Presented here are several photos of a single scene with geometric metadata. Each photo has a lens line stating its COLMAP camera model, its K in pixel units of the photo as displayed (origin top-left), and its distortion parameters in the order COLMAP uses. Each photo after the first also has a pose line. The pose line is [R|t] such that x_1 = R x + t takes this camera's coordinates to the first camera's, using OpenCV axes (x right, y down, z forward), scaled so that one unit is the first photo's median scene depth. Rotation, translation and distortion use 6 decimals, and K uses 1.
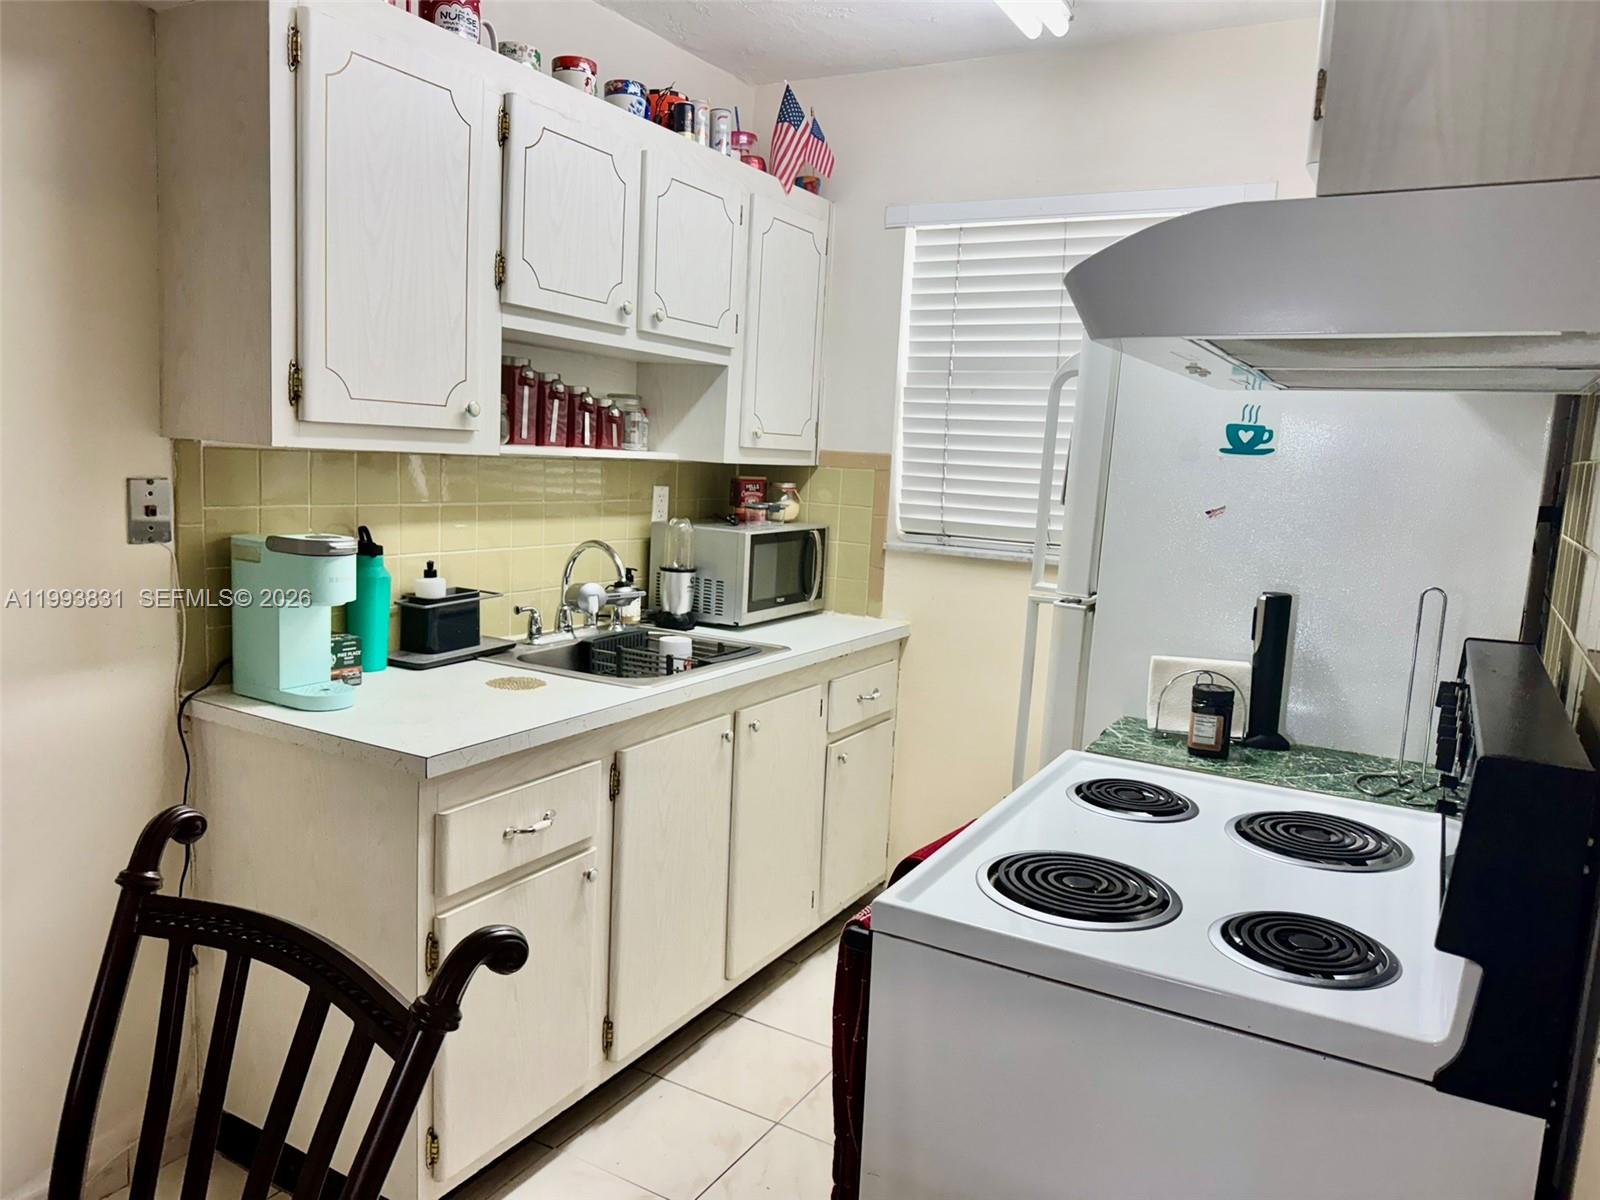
lens RADIAL K [[1118.2, 0, 793.0], [0, 1118.2, 612.8], [0, 0, 1]] dist [0.099016, -0.158850]
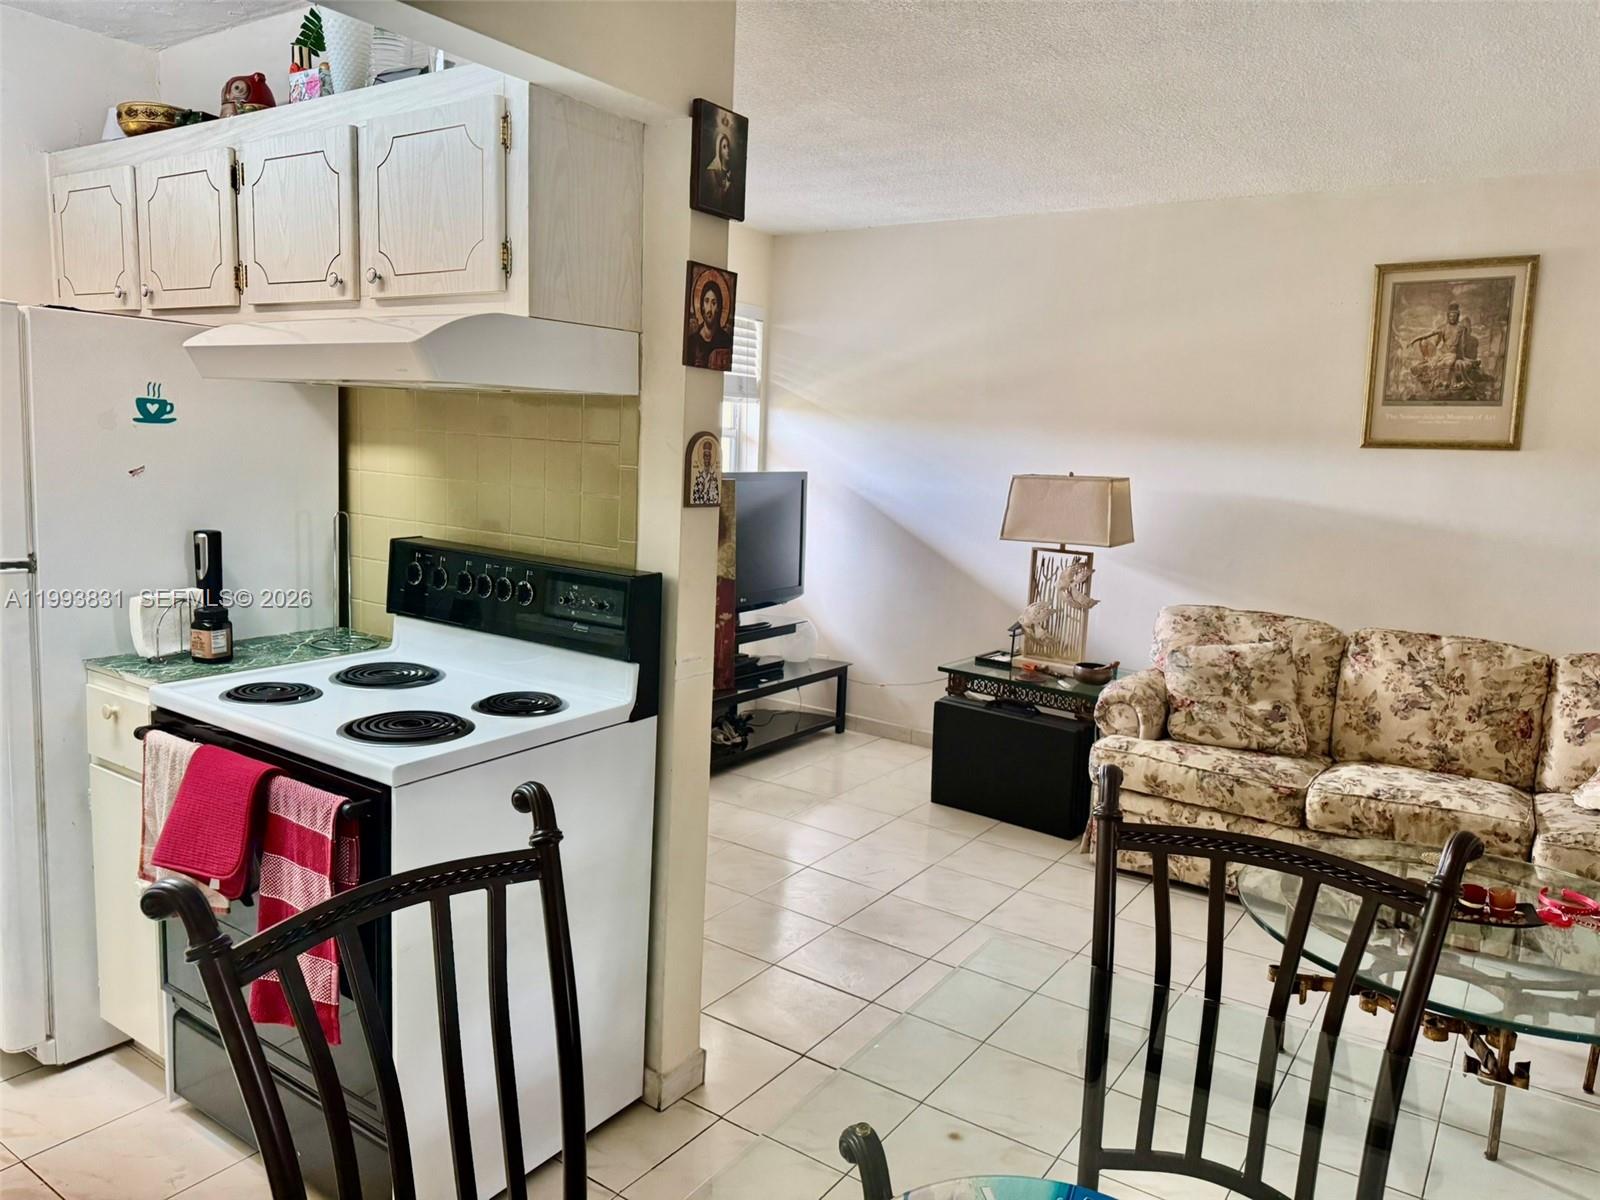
lens RADIAL K [[1121.6, 0, 806.6], [0, 1121.6, 598.6], [0, 0, 1]] dist [0.071566, -0.097539]
pose [[0.073483, -0.188504, 0.979319, -0.629894], [0.102111, 0.978236, 0.180633, -0.082046], [-0.992055, 0.086726, 0.091132, 0.157694]]
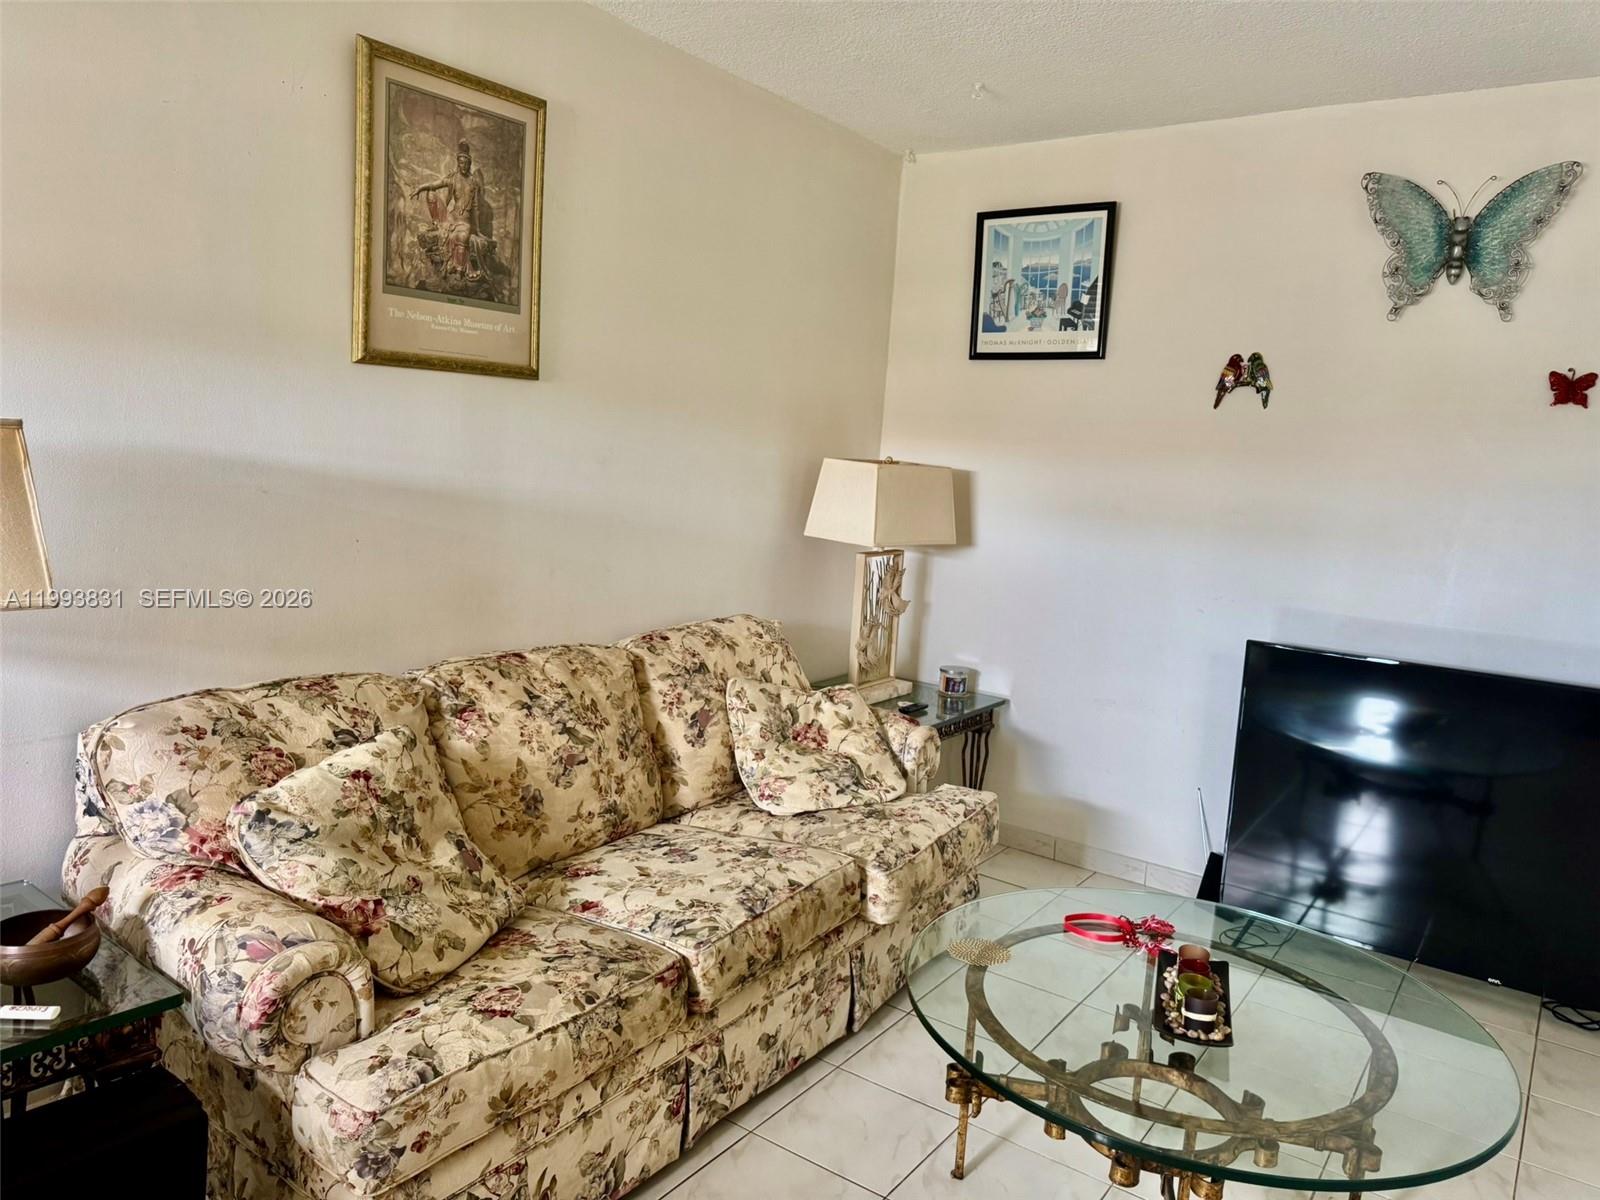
lens RADIAL K [[1121.6, 0, 806.6], [0, 1121.6, 598.6], [0, 0, 1]] dist [0.071566, -0.097539]
pose [[-0.990392, -0.114166, 0.078039, 0.639102], [-0.089640, 0.959700, 0.266348, -0.012268], [-0.105302, 0.256793, -0.960713, 0.415431]]
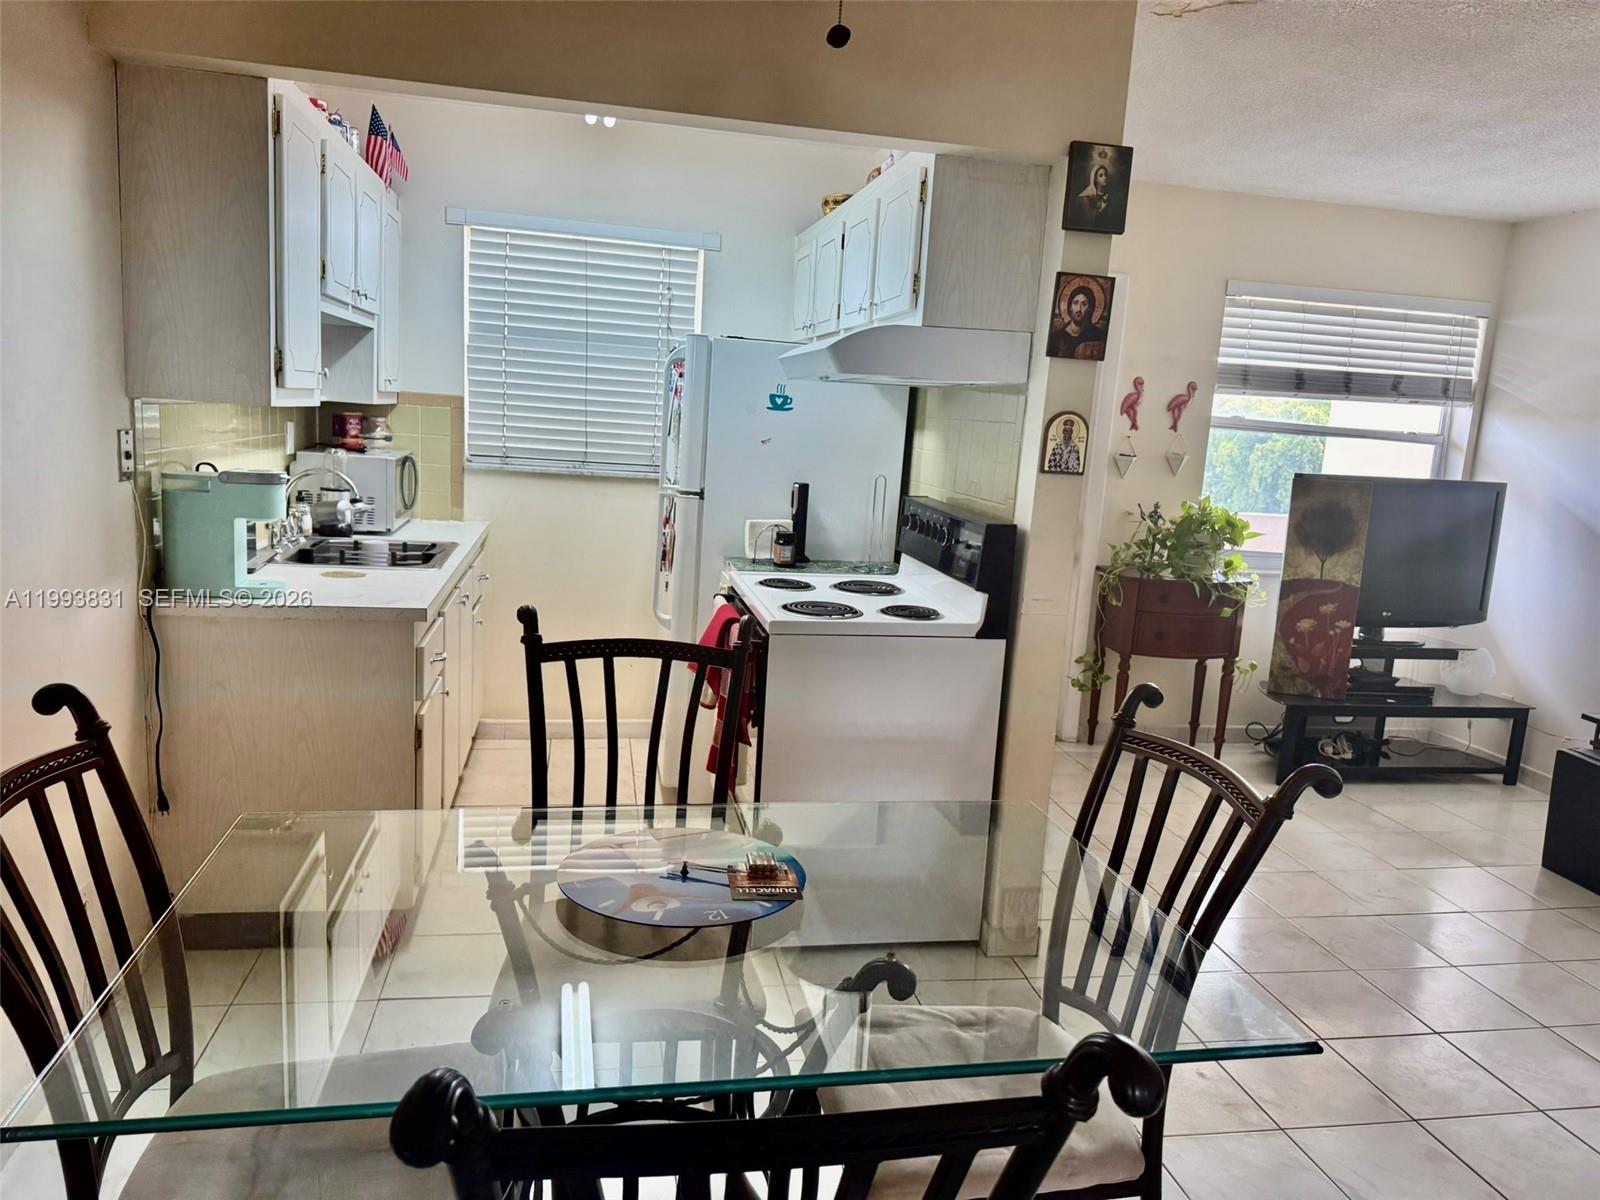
lens RADIAL K [[1118.2, 0, 793.0], [0, 1118.2, 612.8], [0, 0, 1]] dist [0.099016, -0.158850]
pose [[0.762288, -0.119235, 0.636161, -0.652999], [0.070402, 0.992328, 0.101632, 0.006321], [-0.643398, -0.032686, 0.764834, -0.372293]]
